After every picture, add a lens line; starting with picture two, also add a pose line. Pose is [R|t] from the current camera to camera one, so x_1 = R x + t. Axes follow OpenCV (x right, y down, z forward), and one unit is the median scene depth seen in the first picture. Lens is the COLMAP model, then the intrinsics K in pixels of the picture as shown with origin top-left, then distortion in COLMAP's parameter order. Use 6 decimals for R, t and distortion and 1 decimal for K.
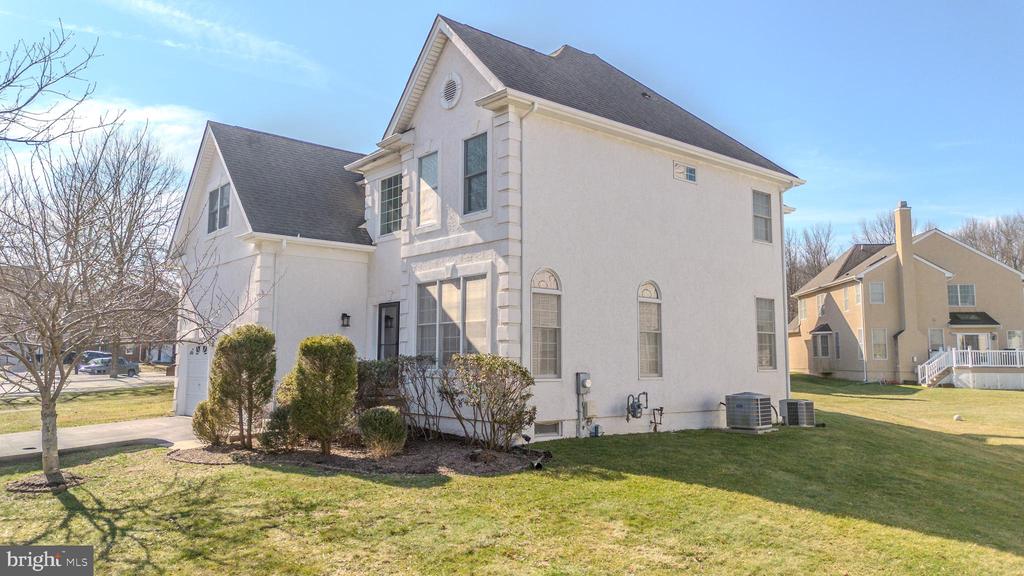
lens RADIAL K [[729.8, 0, 512.0], [0, 729.8, 288.0], [0, 0, 1]] dist [0.085893, -0.095147]
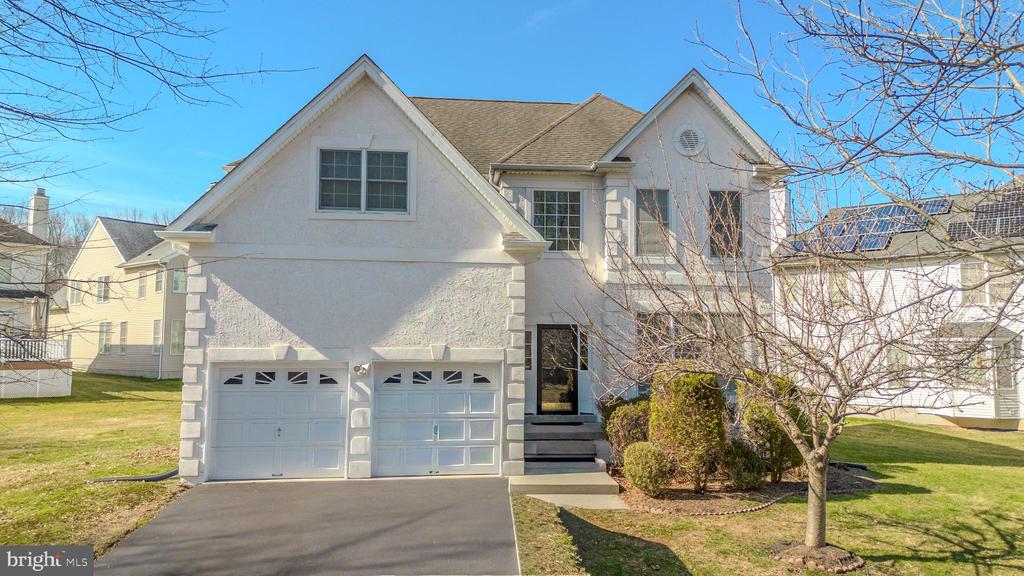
lens RADIAL K [[729.8, 0, 512.0], [0, 729.8, 288.0], [0, 0, 1]] dist [0.085893, -0.095147]
pose [[0.576466, 0.079482, 0.813246, -0.427481], [-0.086793, 0.995584, -0.035779, 0.005211], [-0.812499, -0.049959, 0.580819, 0.218741]]
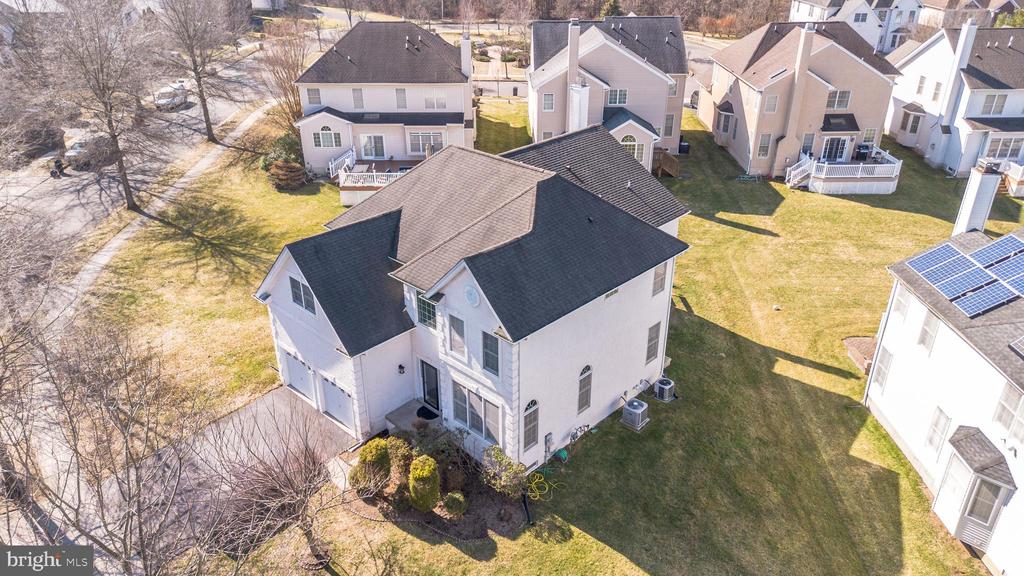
lens RADIAL K [[729.8, 0, 512.0], [0, 729.8, 288.0], [0, 0, 1]] dist [0.085893, -0.095147]
pose [[0.994615, -0.054350, 0.088243, -0.051987], [-0.003840, 0.831546, 0.555442, -0.451850], [-0.103566, -0.552790, 0.826860, -0.123252]]
